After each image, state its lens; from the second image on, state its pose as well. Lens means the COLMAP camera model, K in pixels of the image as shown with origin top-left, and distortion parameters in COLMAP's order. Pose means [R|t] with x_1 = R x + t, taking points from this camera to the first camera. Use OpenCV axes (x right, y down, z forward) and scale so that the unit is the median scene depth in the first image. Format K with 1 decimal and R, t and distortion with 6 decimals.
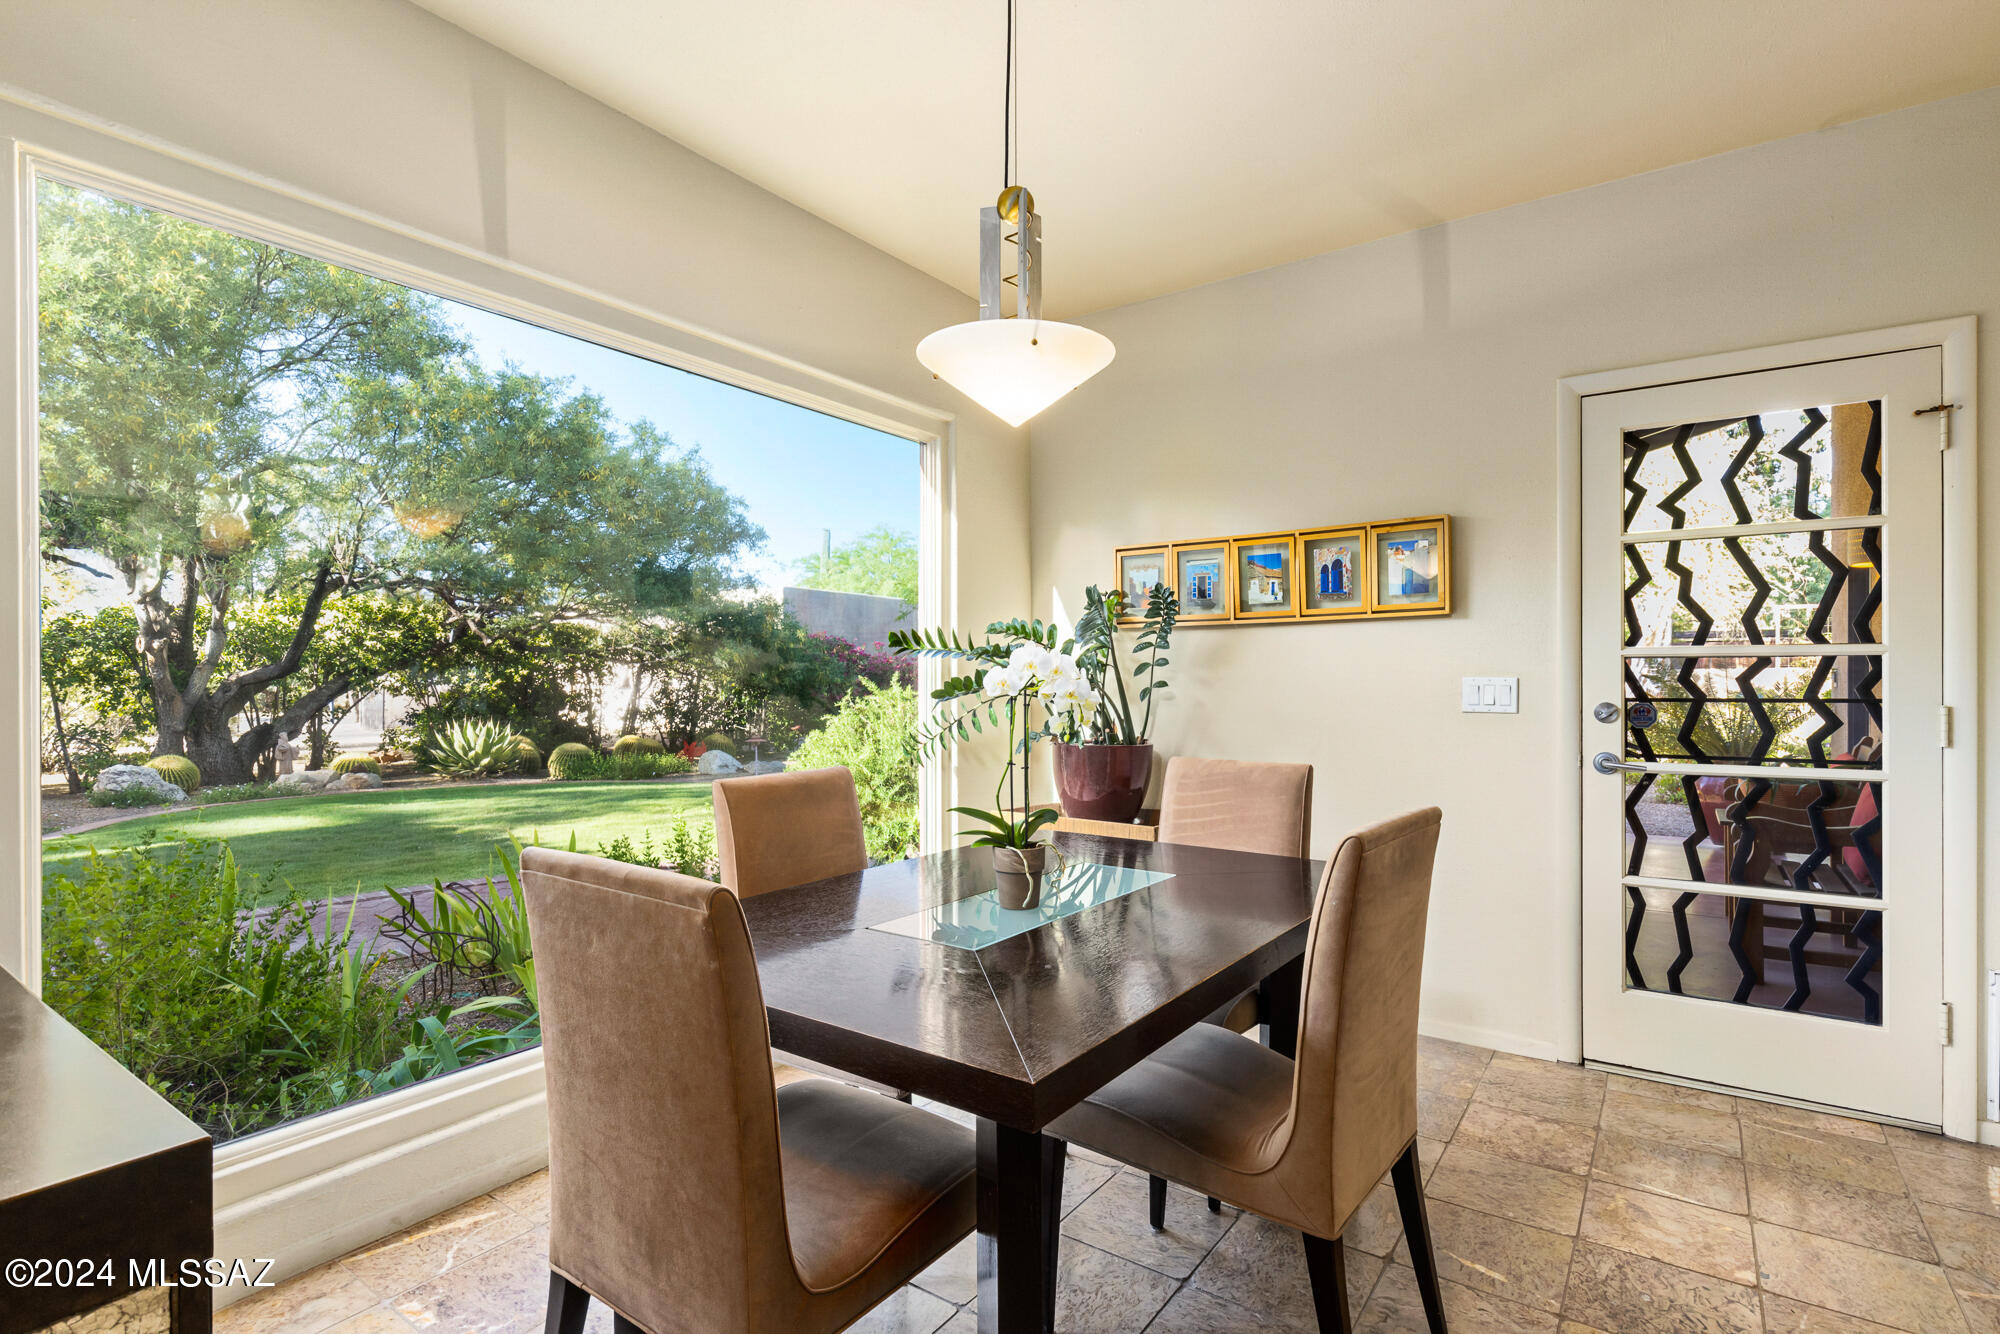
lens RADIAL K [[972.5, 0, 999.1], [0, 972.5, 676.6], [0, 0, 1]] dist [-0.004200, -0.000546]
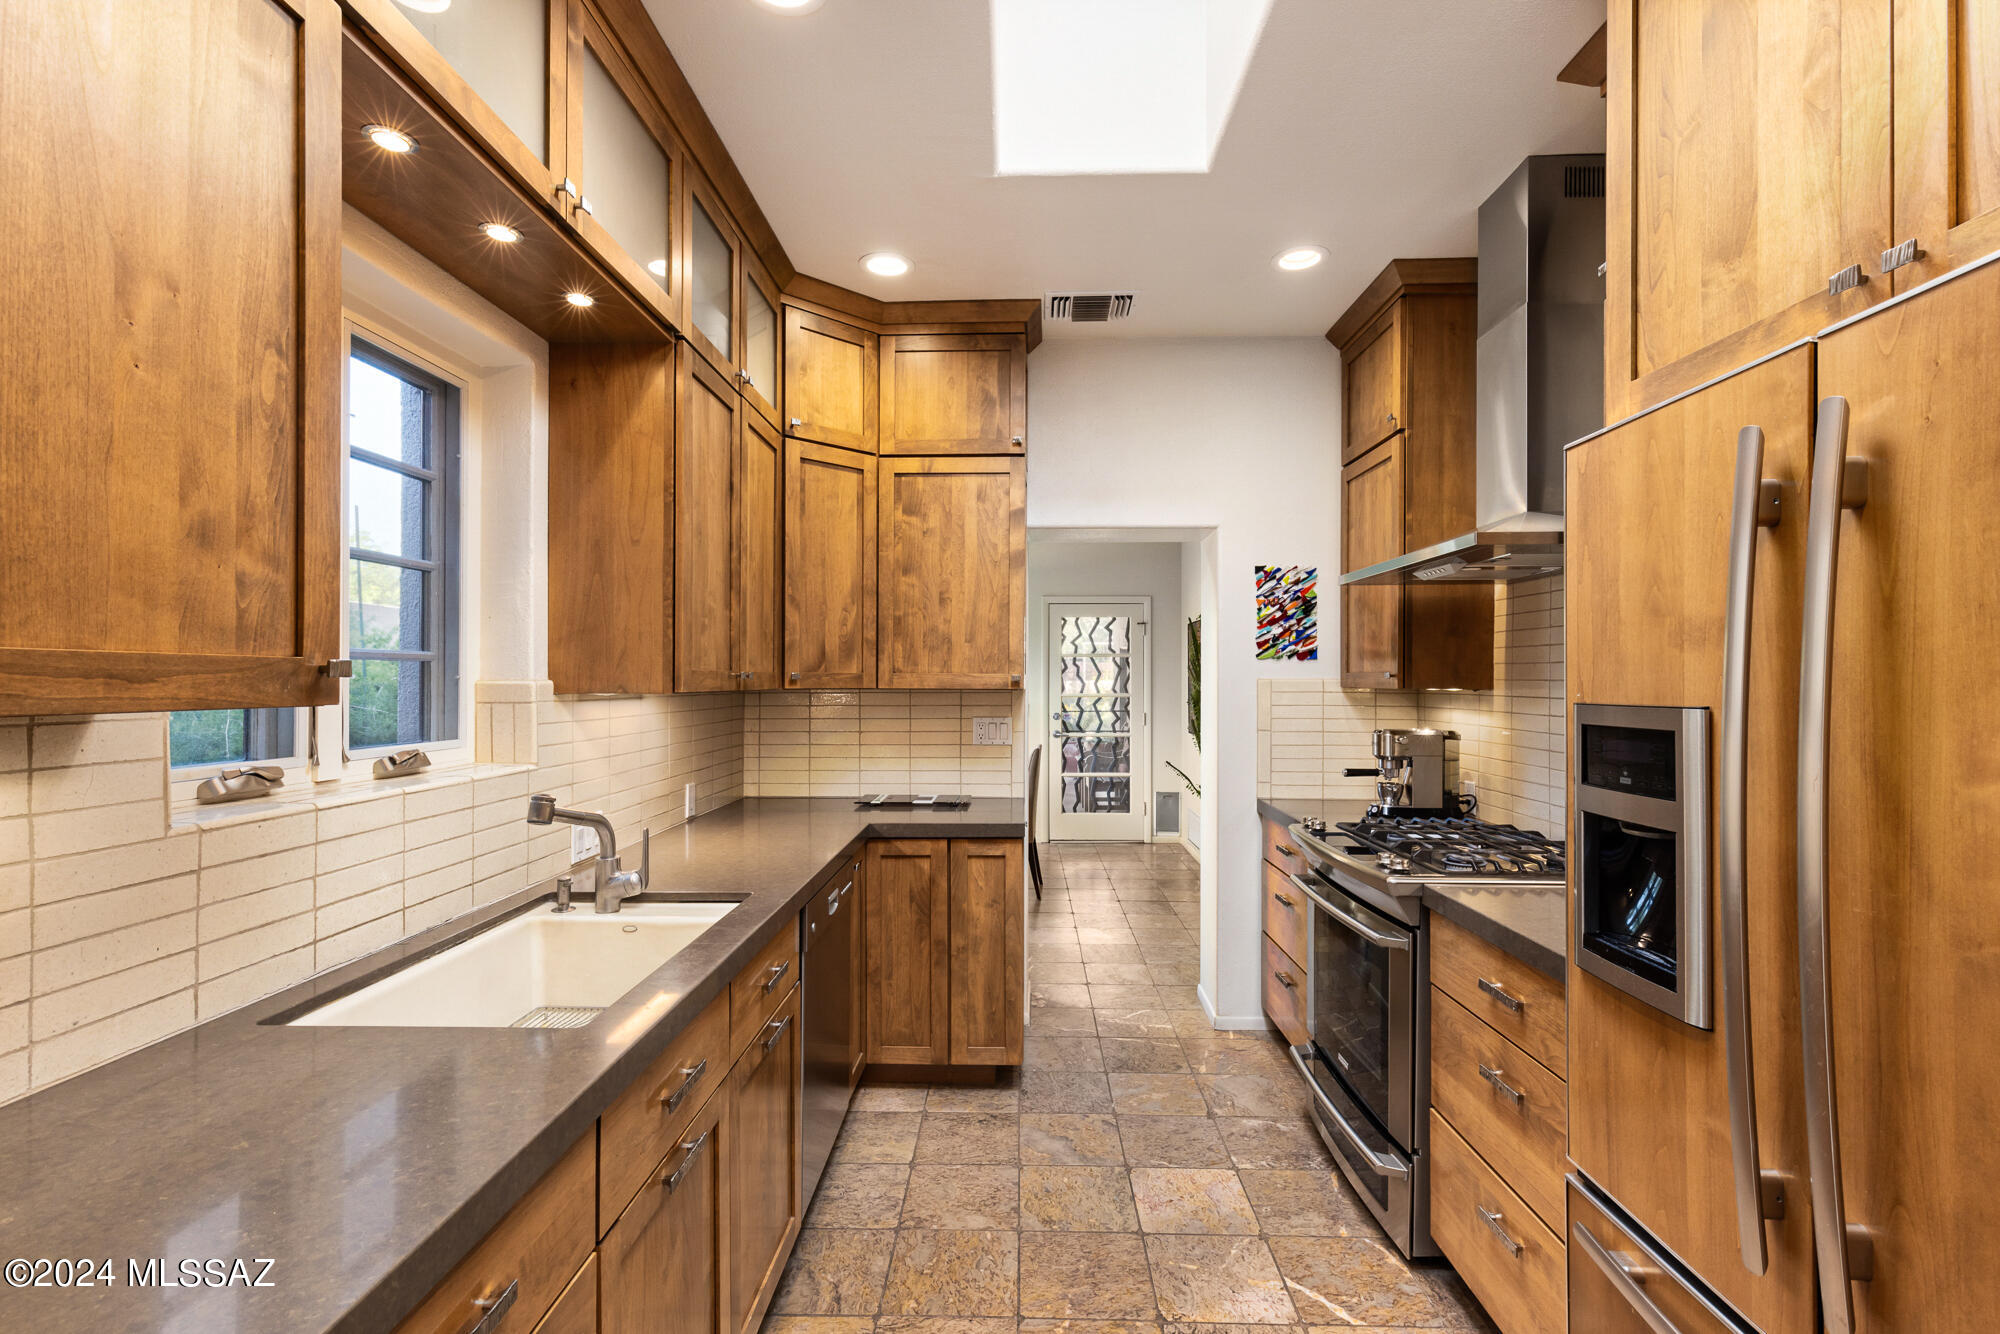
lens RADIAL K [[892.6, 0, 1000.7], [0, 892.6, 674.5], [0, 0, 1]] dist [0.001063, 0.000041]
pose [[0.838560, 0.002569, 0.544803, -0.966358], [-0.001198, 0.999995, -0.002872, -0.080152], [-0.544807, 0.001755, 0.838559, -1.140042]]
